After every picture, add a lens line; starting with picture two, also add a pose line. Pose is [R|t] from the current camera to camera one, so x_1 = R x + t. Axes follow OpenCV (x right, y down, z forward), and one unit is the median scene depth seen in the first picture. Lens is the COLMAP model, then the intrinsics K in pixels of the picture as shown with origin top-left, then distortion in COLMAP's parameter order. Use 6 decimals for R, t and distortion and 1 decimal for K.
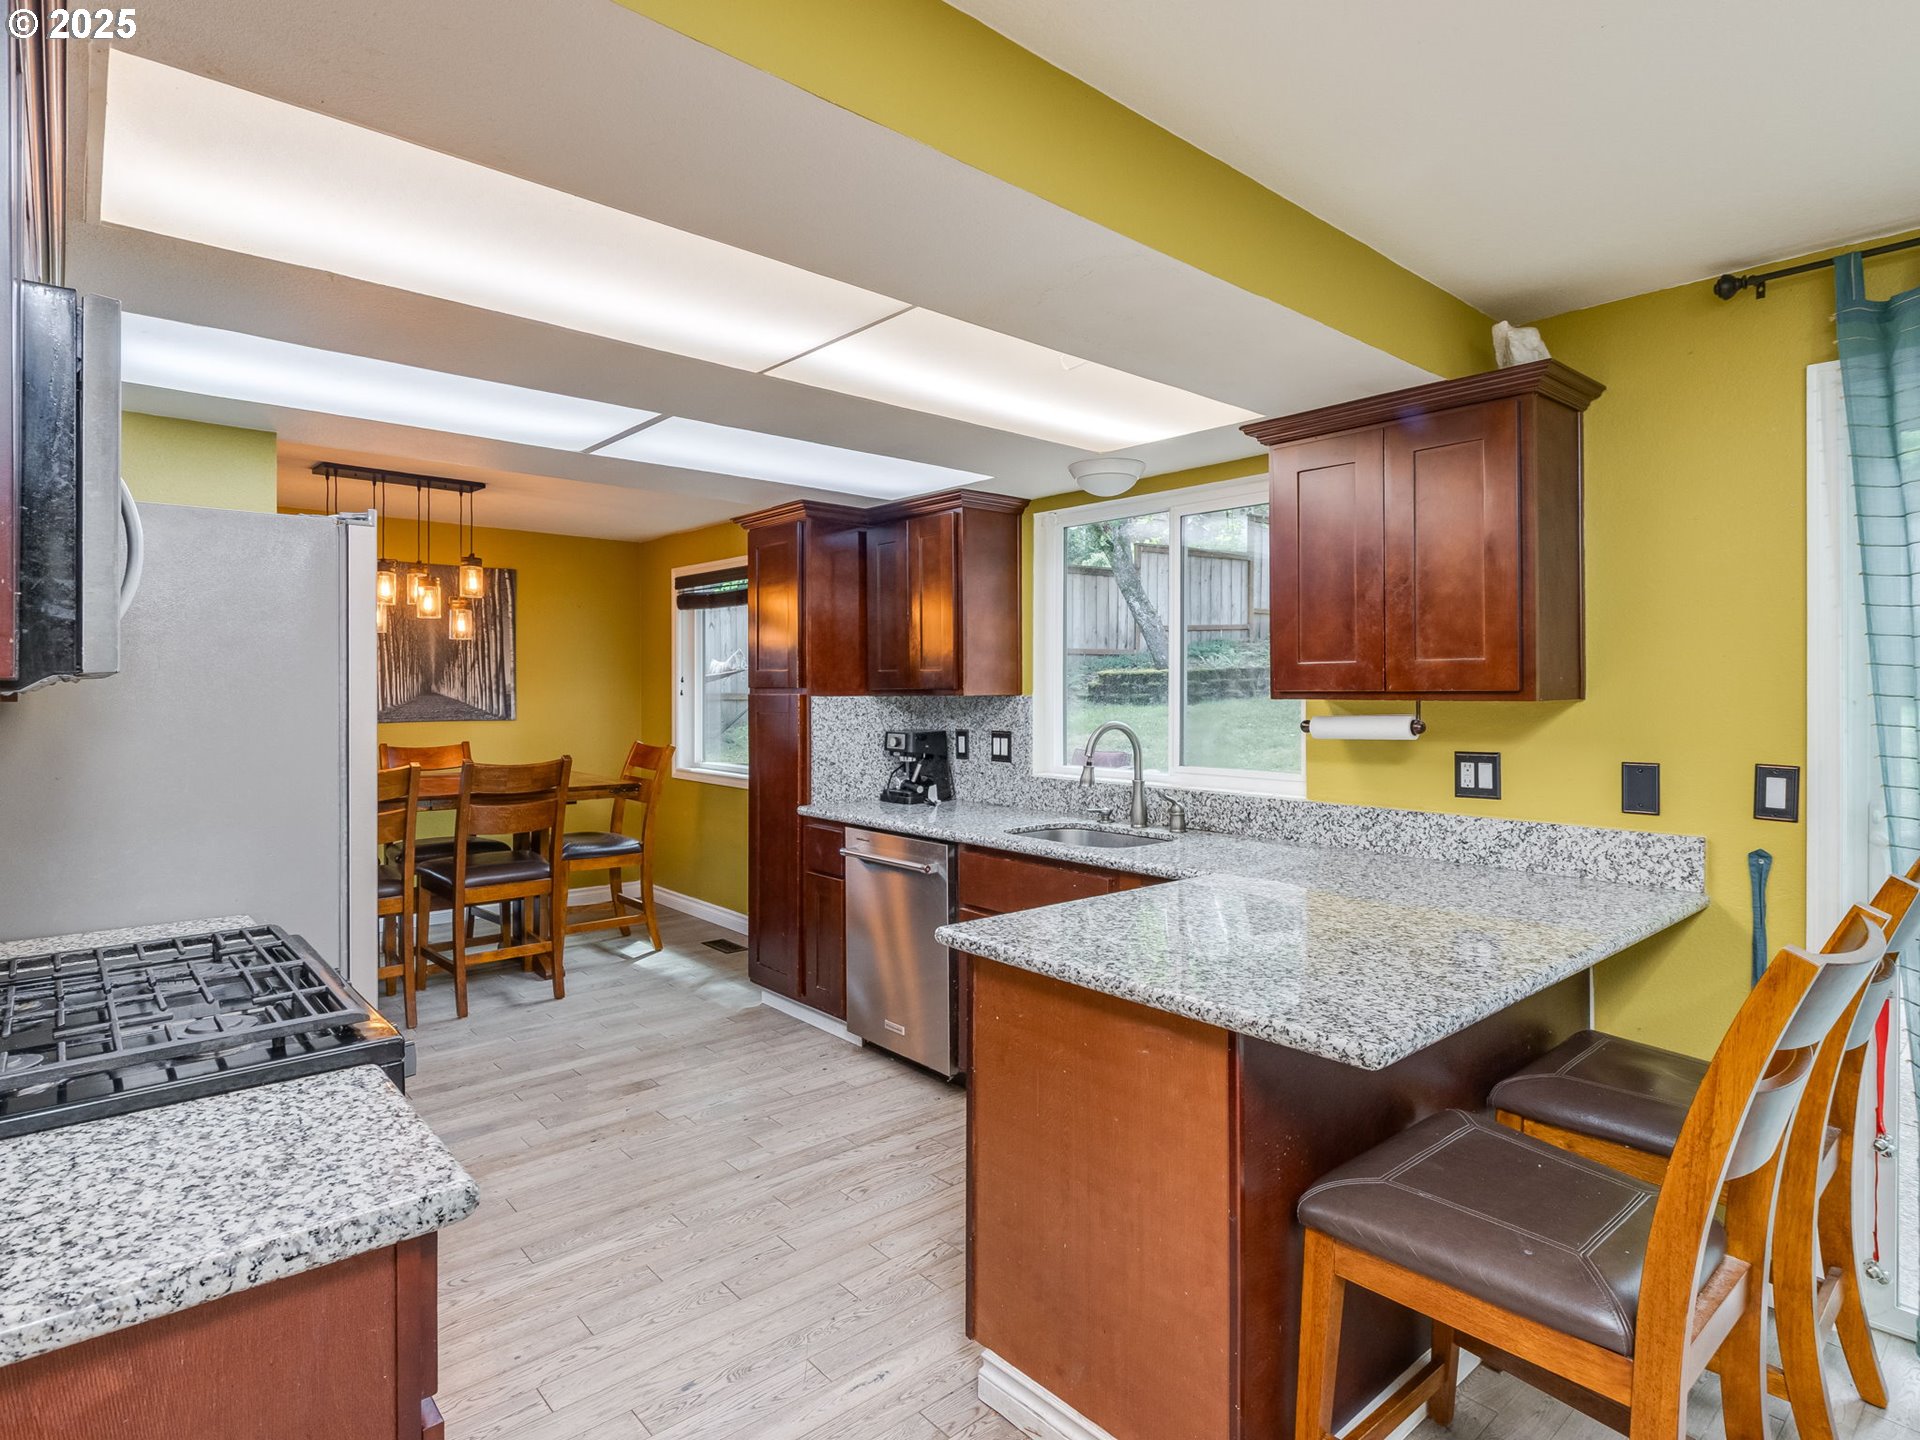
lens RADIAL K [[1016.6, 0, 963.0], [0, 1016.6, 686.4], [0, 0, 1]] dist [-0.000027, -0.000297]
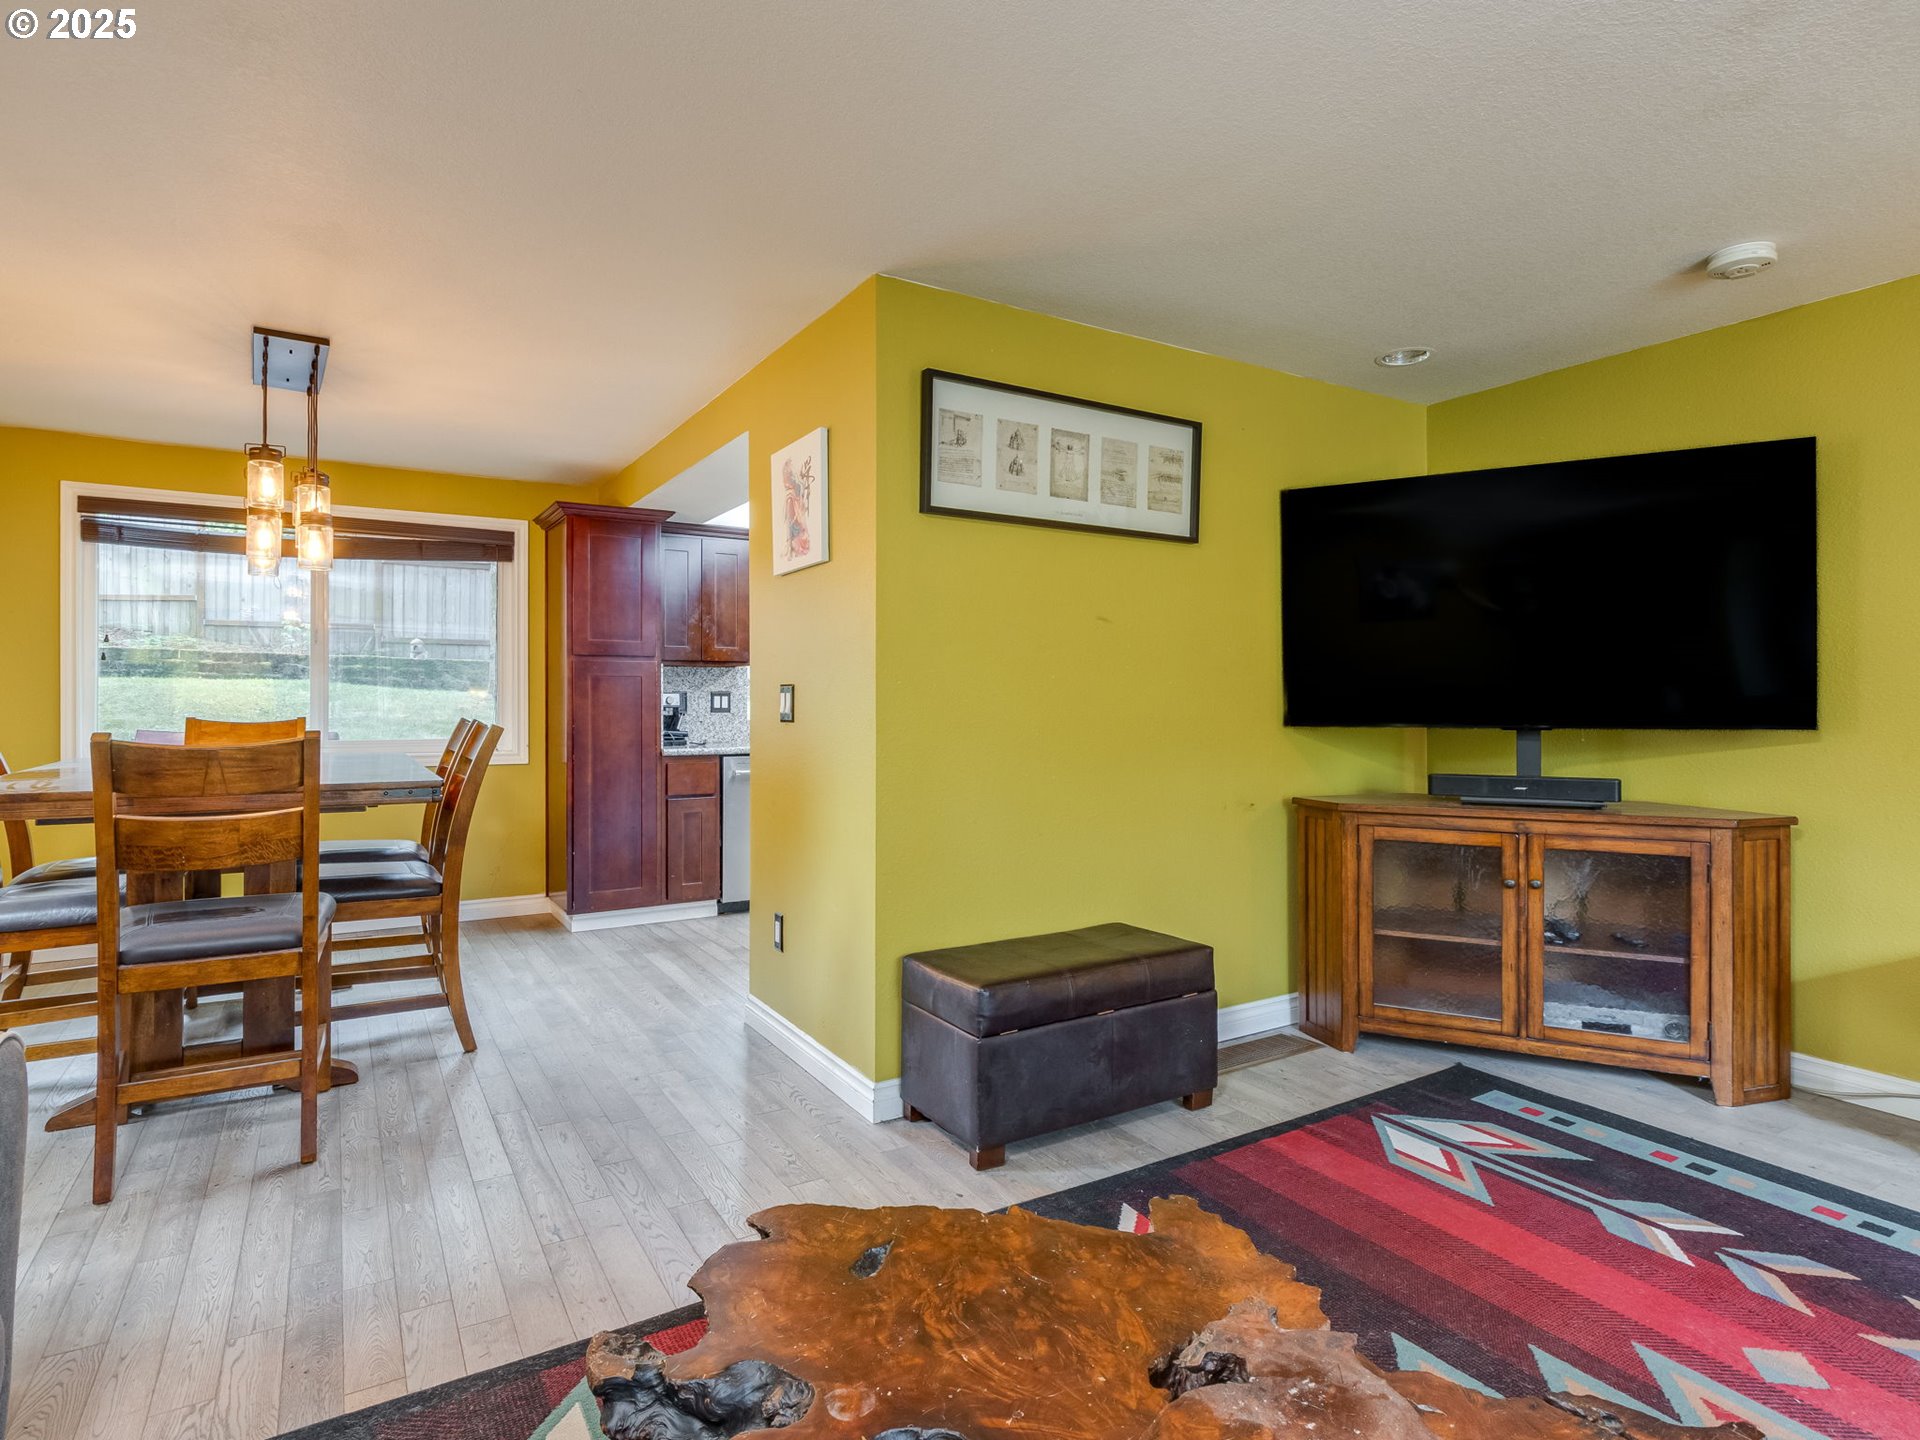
lens RADIAL K [[1028.7, 0, 956.8], [0, 1028.7, 696.7], [0, 0, 1]] dist [-0.000704, -0.000929]
pose [[0.177628, 0.000014, 0.984098, -1.515372], [-0.002714, 0.999996, 0.000476, 0.055585], [-0.984094, -0.002755, 0.177627, 0.452173]]
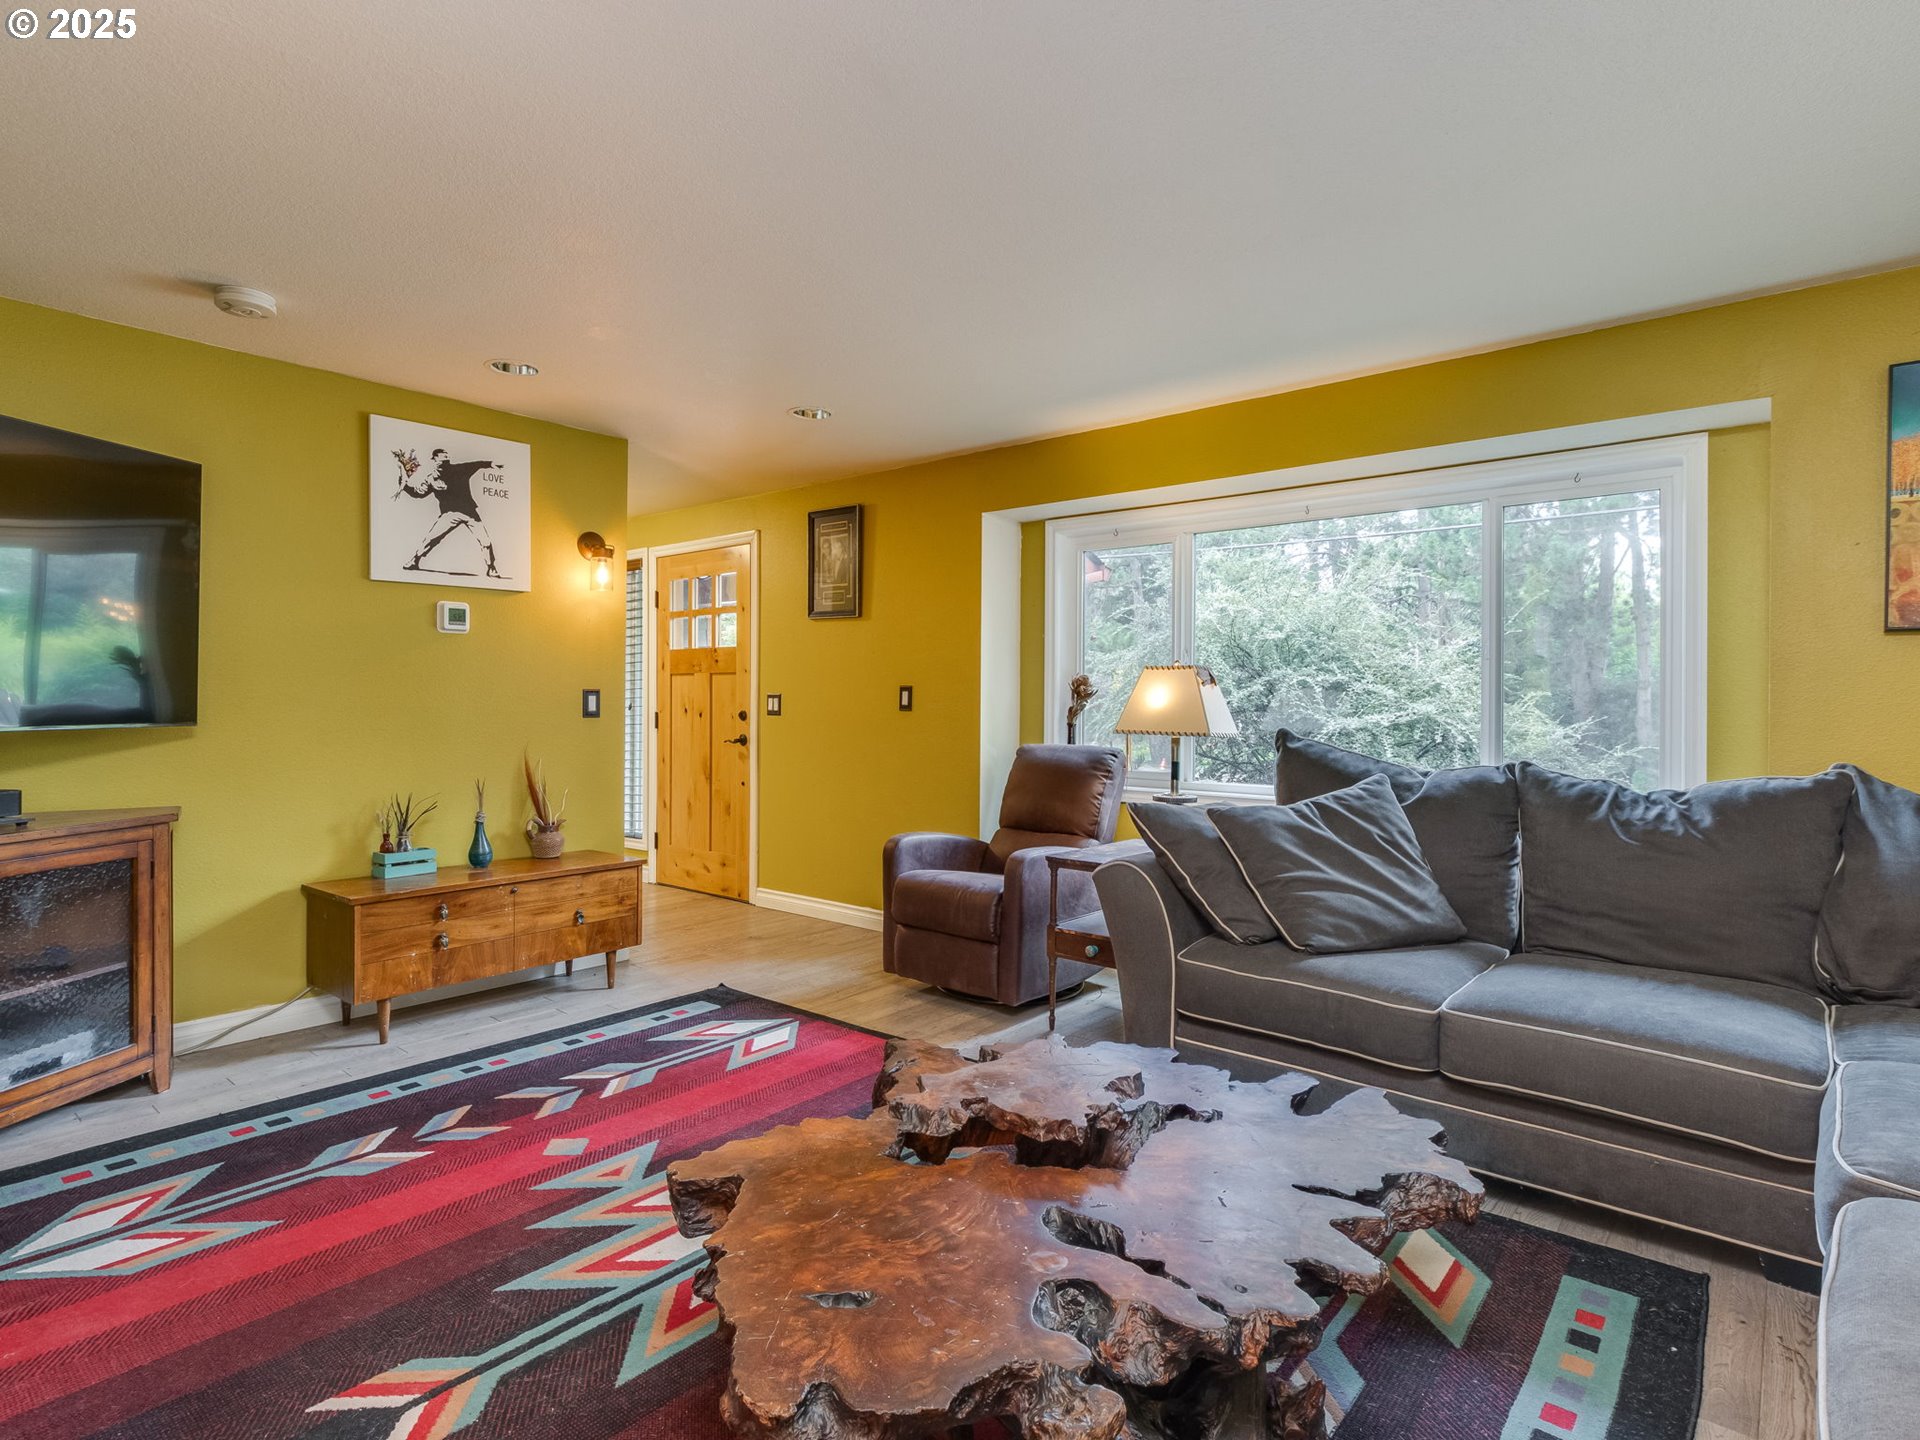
lens RADIAL K [[1007.4, 0, 960.4], [0, 1007.4, 705.7], [0, 0, 1]] dist [-0.004288, -0.001742]
pose [[-0.989129, -0.006185, -0.146921, -1.140604], [-0.006436, 0.999979, 0.001230, 0.057261], [0.146910, 0.002162, -0.989147, 0.893210]]
